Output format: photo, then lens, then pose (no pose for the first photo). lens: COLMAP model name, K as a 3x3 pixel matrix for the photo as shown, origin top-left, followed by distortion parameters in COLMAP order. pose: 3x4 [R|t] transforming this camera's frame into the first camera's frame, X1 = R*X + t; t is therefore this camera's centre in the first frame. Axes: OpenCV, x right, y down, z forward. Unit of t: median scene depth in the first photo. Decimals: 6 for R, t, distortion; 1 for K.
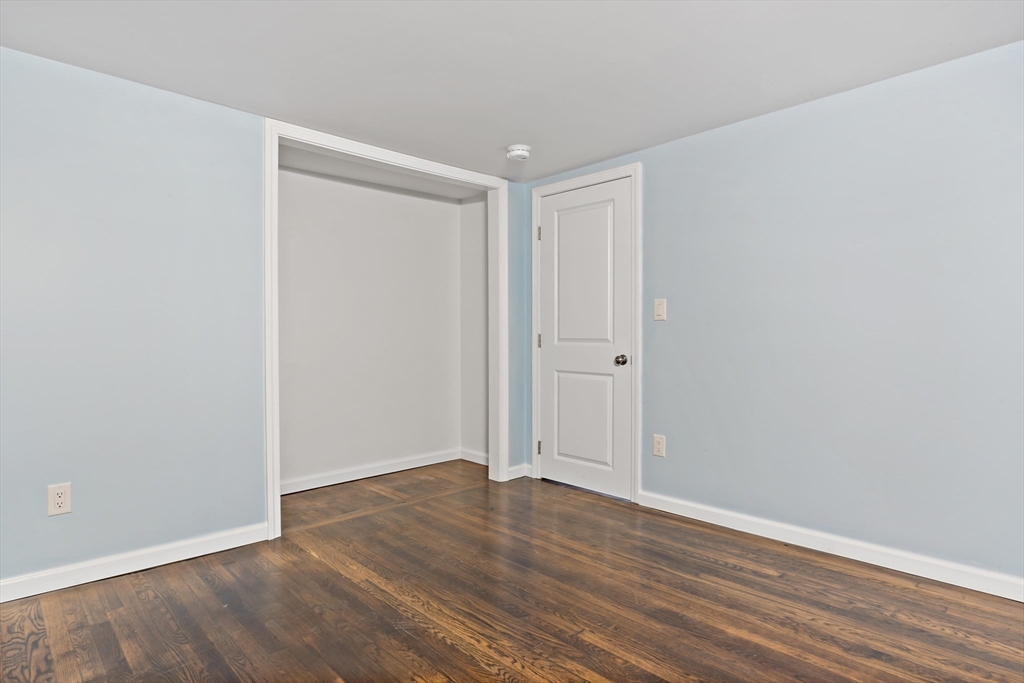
lens RADIAL K [[559.2, 0, 506.8], [0, 559.2, 339.9], [0, 0, 1]] dist [-0.001158, 0.000205]
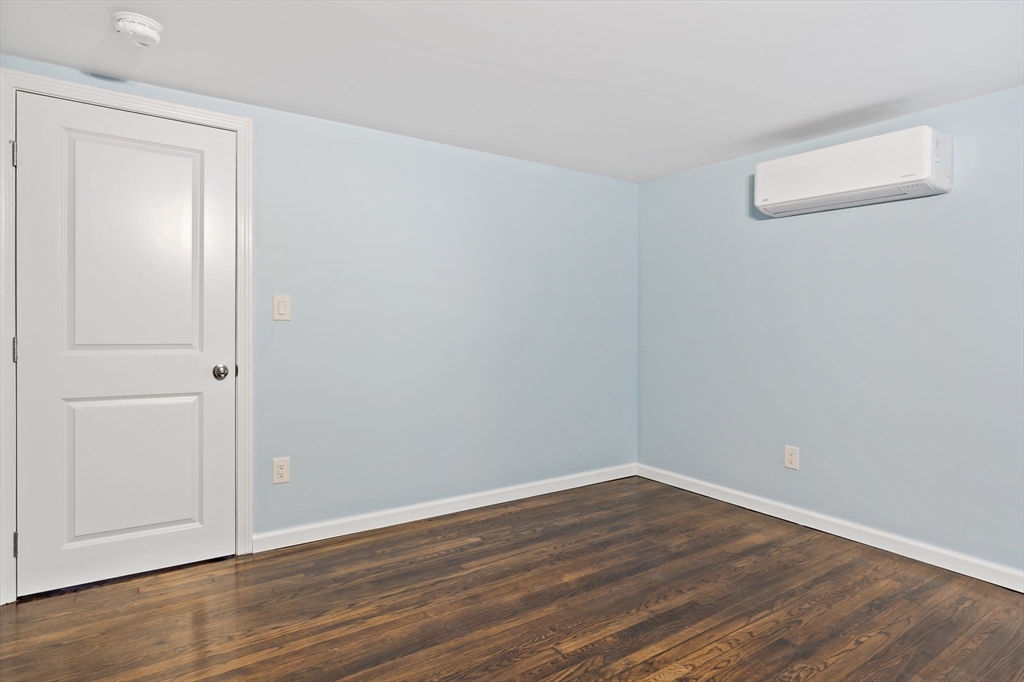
lens RADIAL K [[559.2, 0, 496.1], [0, 559.2, 326.8], [0, 0, 1]] dist [-0.001158, 0.000205]
pose [[0.171305, -0.002796, 0.985214, -0.729310], [0.000894, 0.999996, 0.002682, -0.038817], [-0.985218, 0.000421, 0.171307, 0.809599]]
